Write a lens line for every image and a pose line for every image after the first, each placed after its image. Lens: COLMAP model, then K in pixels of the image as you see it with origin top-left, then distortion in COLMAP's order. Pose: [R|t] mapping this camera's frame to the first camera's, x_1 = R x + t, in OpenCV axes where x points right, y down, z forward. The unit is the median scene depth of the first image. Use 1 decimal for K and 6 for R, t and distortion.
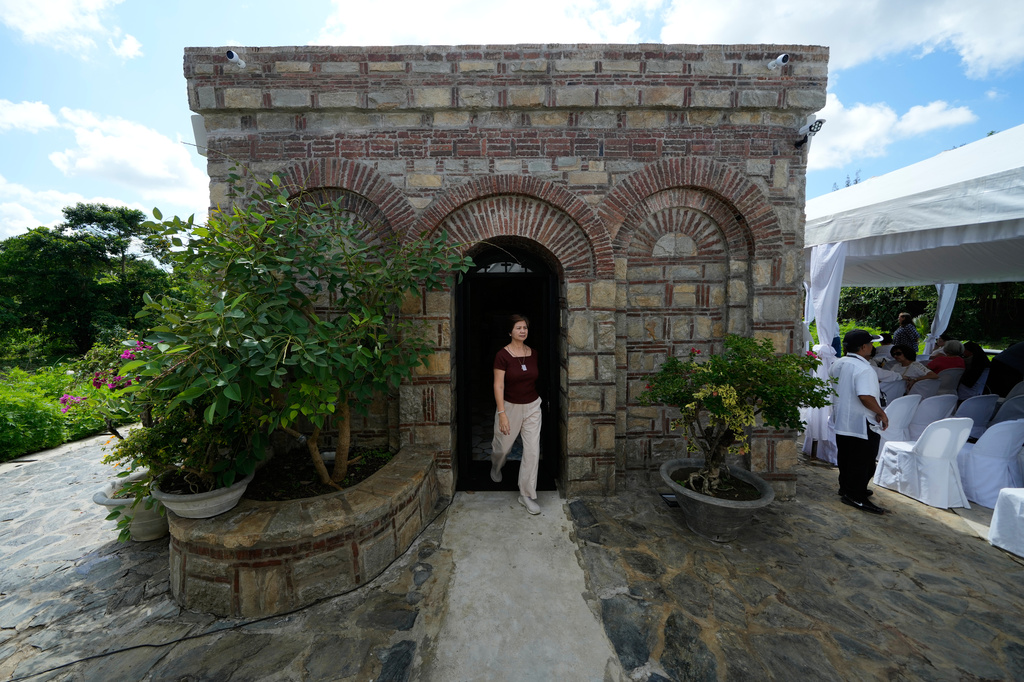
lens RADIAL K [[391.2, 0, 498.1], [0, 391.2, 319.7], [0, 0, 1]] dist [-0.009064, 0.000039]
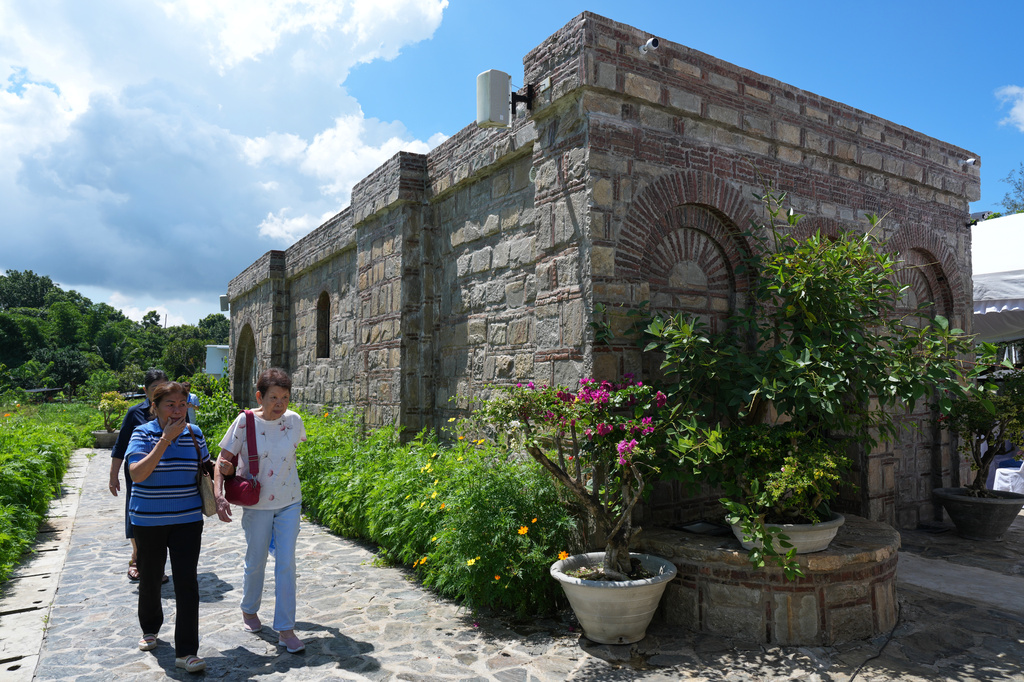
lens RADIAL K [[706.5, 0, 512.0], [0, 706.5, 341.0], [0, 0, 1]] dist [-0.128740, 0.091617]
pose [[0.854202, 0.033298, 0.518874, -1.586602], [0.021040, 0.994916, -0.098485, 0.102650], [-0.519515, 0.095043, 0.849159, -0.055722]]
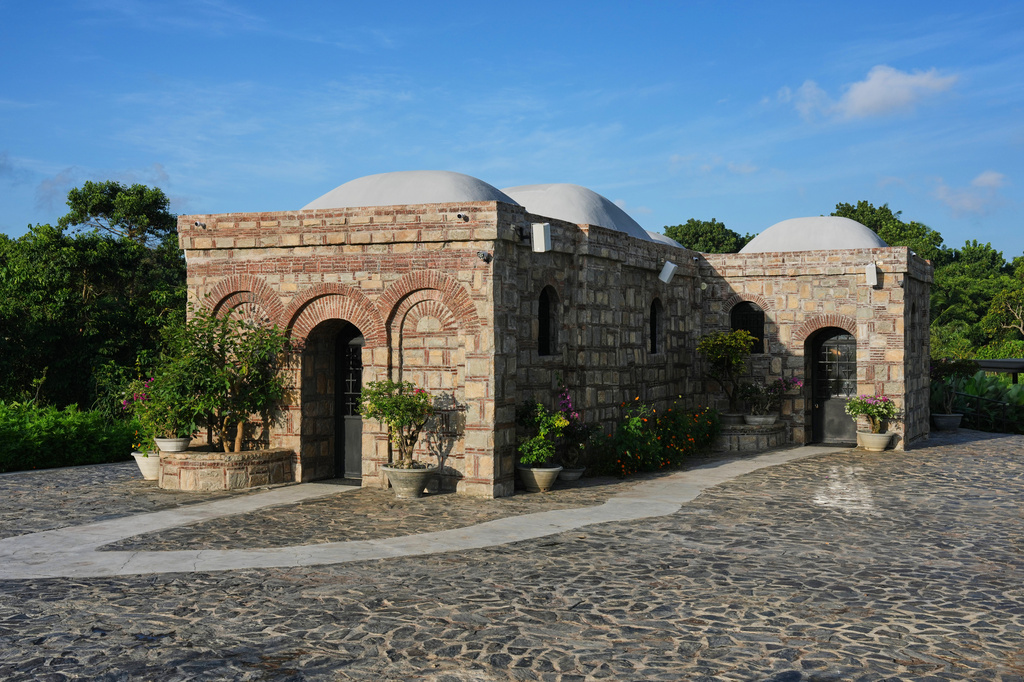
lens RADIAL K [[1154.6, 0, 512.0], [0, 1154.6, 341.0], [0, 0, 1]] dist [0.077802, -0.008847]
pose [[0.899137, 0.008861, -0.437578, 2.841428], [-0.028882, 0.998817, -0.039122, 0.041356], [0.436713, 0.047814, 0.898329, -3.024859]]
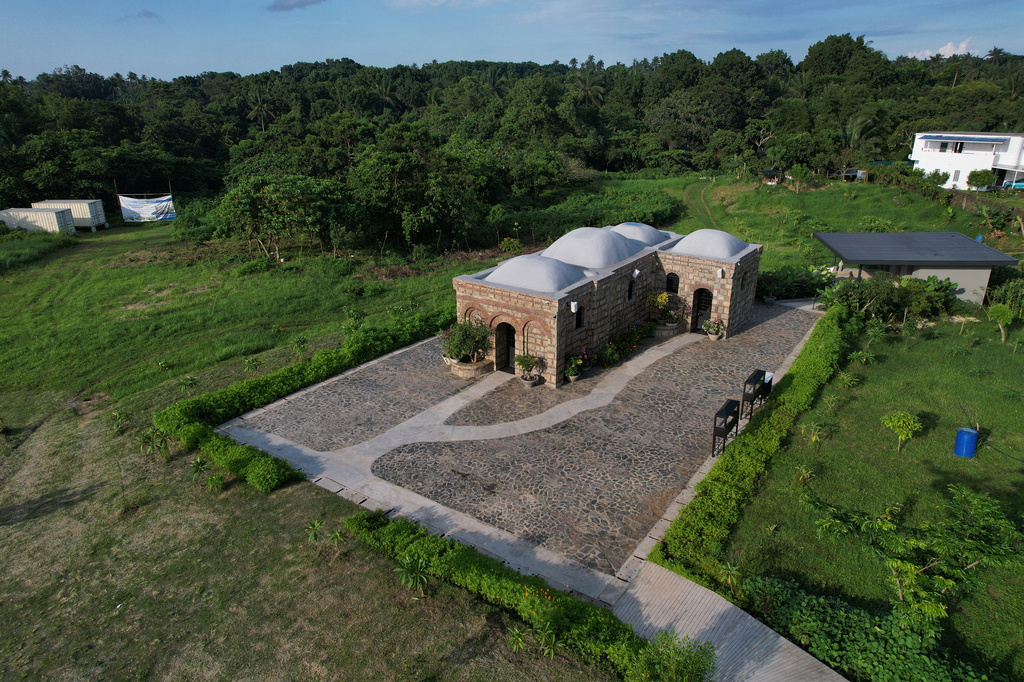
lens RADIAL K [[692.1, 0, 512.0], [0, 692.1, 341.0], [0, 0, 1]] dist [-0.001756, 0.000042]
pose [[0.818620, 0.210024, -0.534556, 4.811219], [-0.028471, 0.944435, 0.327463, -2.865888], [0.573629, -0.252849, 0.779113, -5.790706]]
